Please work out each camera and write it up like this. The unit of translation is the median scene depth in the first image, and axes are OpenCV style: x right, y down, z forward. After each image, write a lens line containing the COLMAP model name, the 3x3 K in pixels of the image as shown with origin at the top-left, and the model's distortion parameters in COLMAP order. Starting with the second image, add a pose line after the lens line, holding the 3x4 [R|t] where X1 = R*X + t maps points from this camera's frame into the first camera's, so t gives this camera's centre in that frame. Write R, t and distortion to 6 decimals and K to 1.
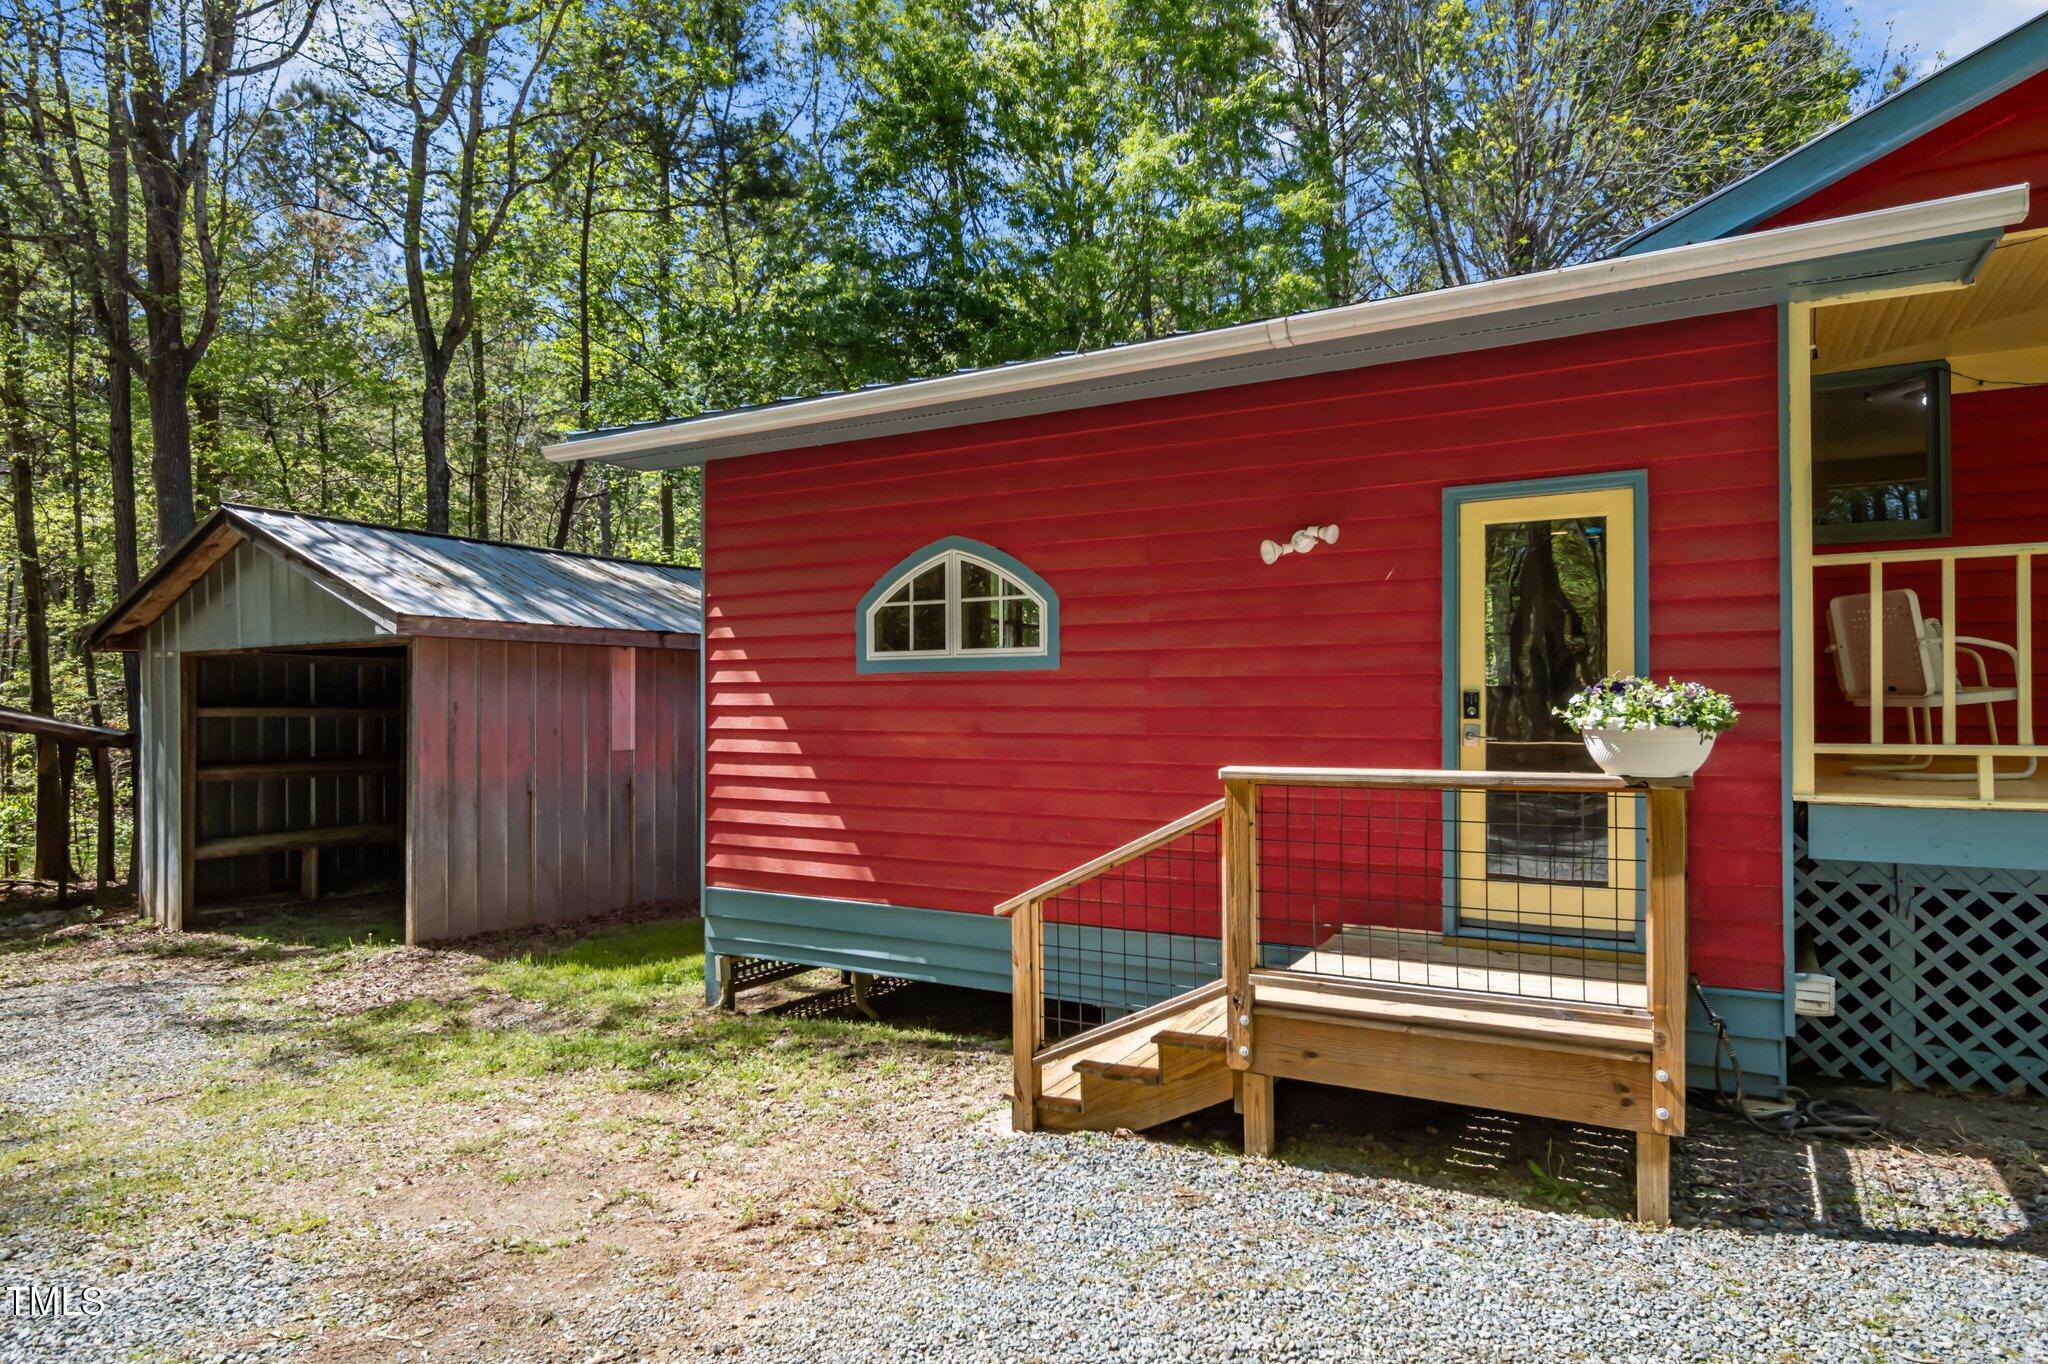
lens RADIAL K [[1179.0, 0, 1024.0], [0, 1179.0, 682.0], [0, 0, 1]] dist [0.003265, 0.000317]
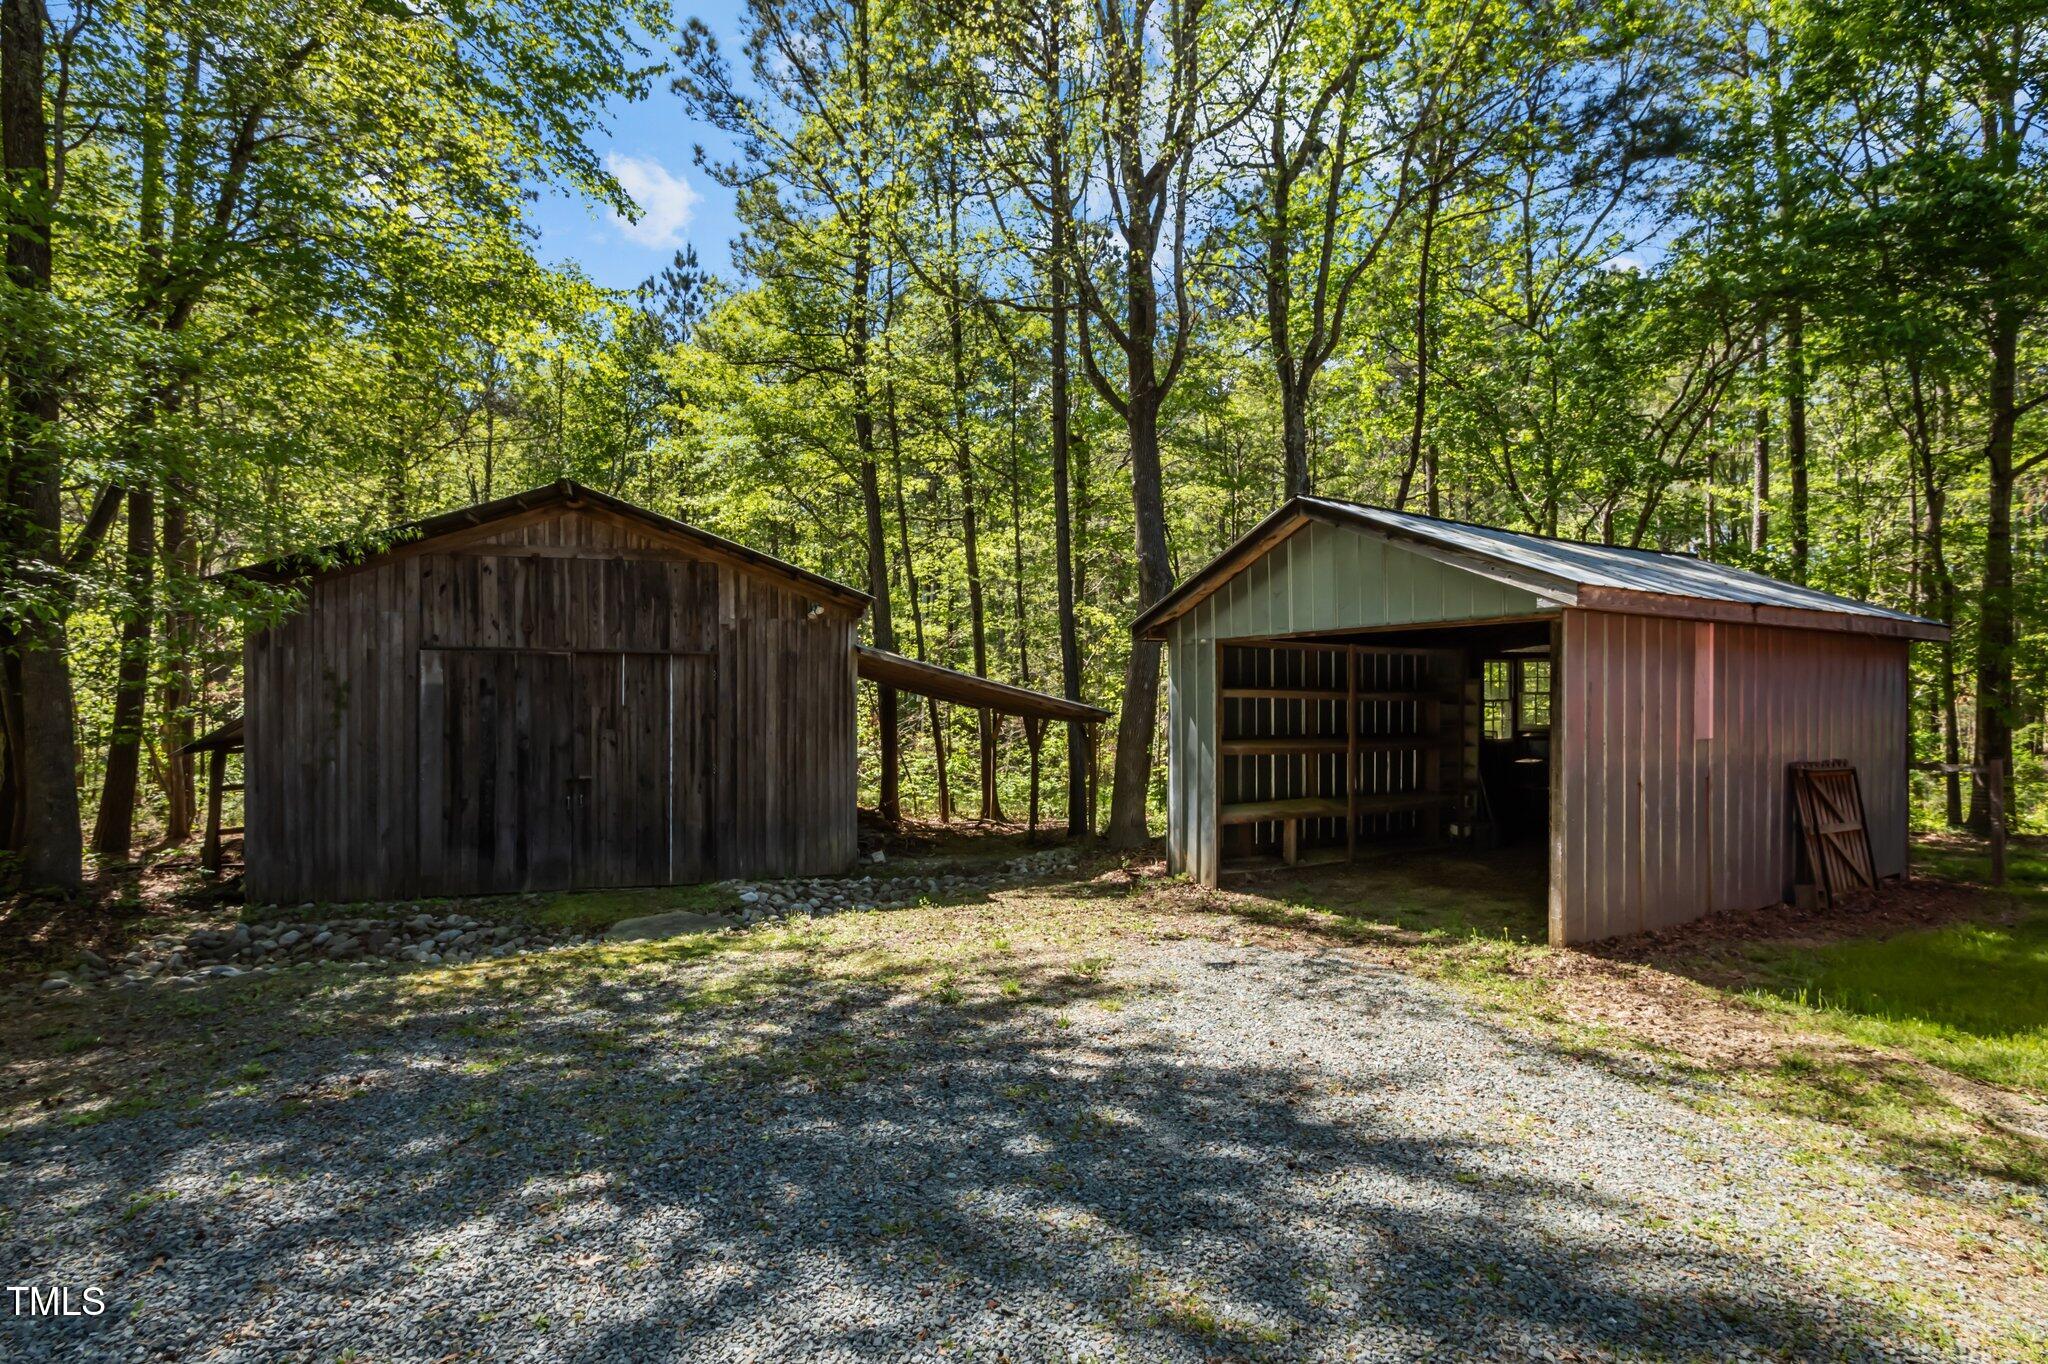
lens RADIAL K [[952.8, 0, 1024.0], [0, 952.8, 682.0], [0, 0, 1]] dist [-0.001341, -0.000042]
pose [[0.871018, 0.002958, -0.491242, -0.426780], [-0.001620, 0.999994, 0.003149, 0.013008], [0.491249, -0.001947, 0.871017, 0.121831]]
